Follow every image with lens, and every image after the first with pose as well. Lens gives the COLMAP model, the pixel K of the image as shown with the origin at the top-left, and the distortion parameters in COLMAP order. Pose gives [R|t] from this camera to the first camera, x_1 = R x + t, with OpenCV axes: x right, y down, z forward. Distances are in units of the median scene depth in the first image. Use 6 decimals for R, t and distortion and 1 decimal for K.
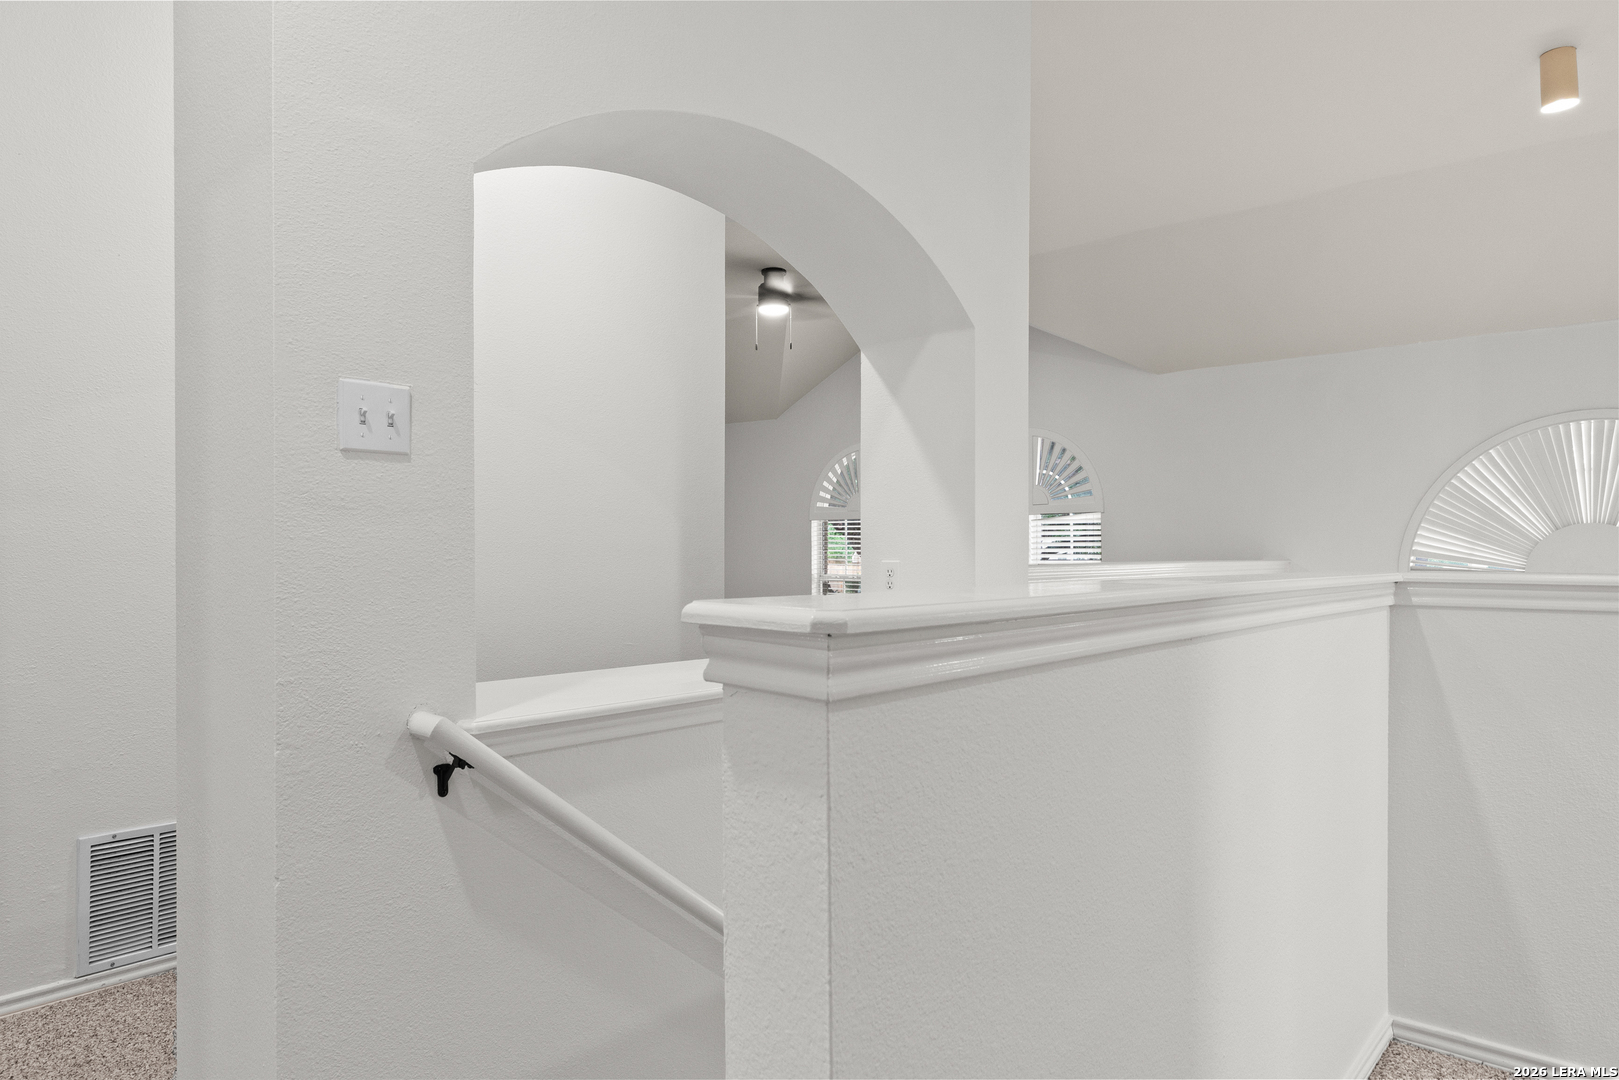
lens RADIAL K [[997.6, 0, 807.4], [0, 997.6, 555.6], [0, 0, 1]] dist [-0.004173, -0.001566]
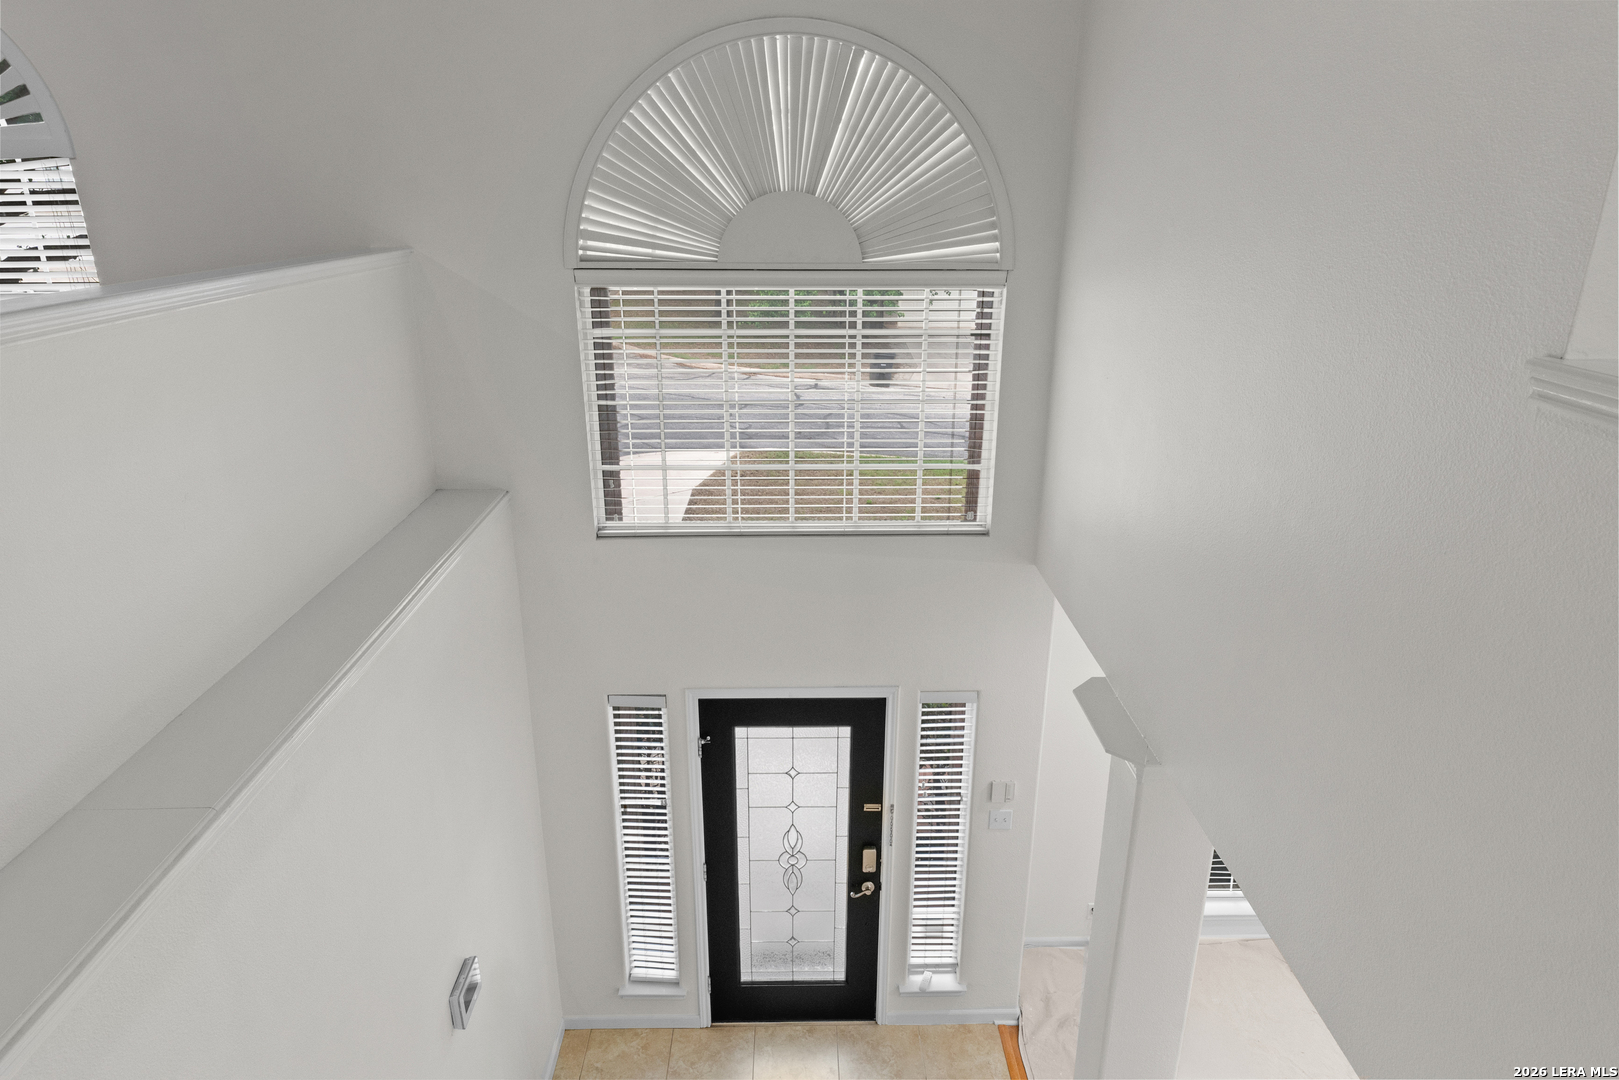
lens RADIAL K [[997.6, 0, 807.4], [0, 997.6, 555.6], [0, 0, 1]] dist [-0.004173, -0.001566]
pose [[0.774813, -0.190660, 0.602754, 0.290988], [0.006850, 0.955915, 0.293565, 0.008370], [-0.632153, -0.223329, 0.741961, 0.369113]]
